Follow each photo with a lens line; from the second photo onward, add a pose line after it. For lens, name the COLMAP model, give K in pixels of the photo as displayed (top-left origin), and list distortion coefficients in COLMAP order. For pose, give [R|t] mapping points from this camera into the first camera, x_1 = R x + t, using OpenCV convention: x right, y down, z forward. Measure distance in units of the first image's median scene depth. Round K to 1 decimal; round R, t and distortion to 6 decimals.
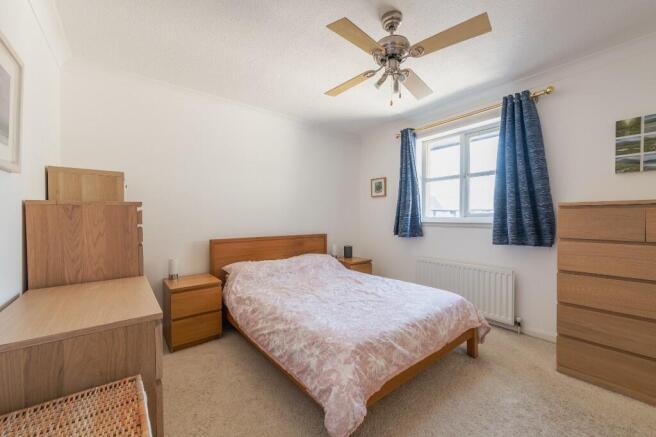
lens RADIAL K [[260.0, 0, 328.1], [0, 260.0, 215.7], [0, 0, 1]] dist [0.002368, -0.000103]
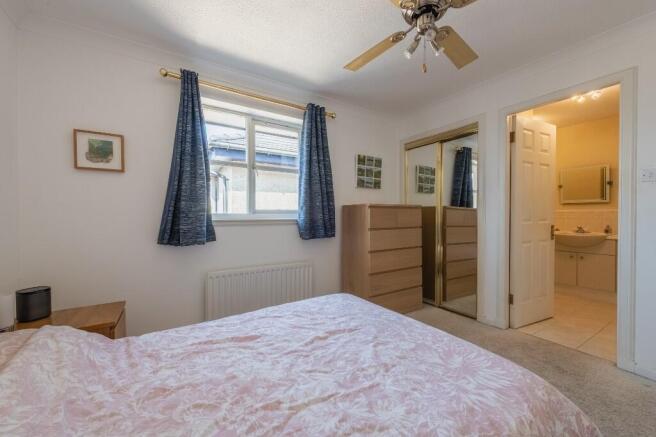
lens RADIAL K [[260.0, 0, 325.2], [0, 260.0, 216.0], [0, 0, 1]] dist [0.002368, -0.000103]
pose [[0.090324, 0.008584, 0.995875, -0.417718], [-0.003145, 0.999960, -0.008334, 0.023957], [-0.995908, -0.002379, 0.090347, 0.893682]]
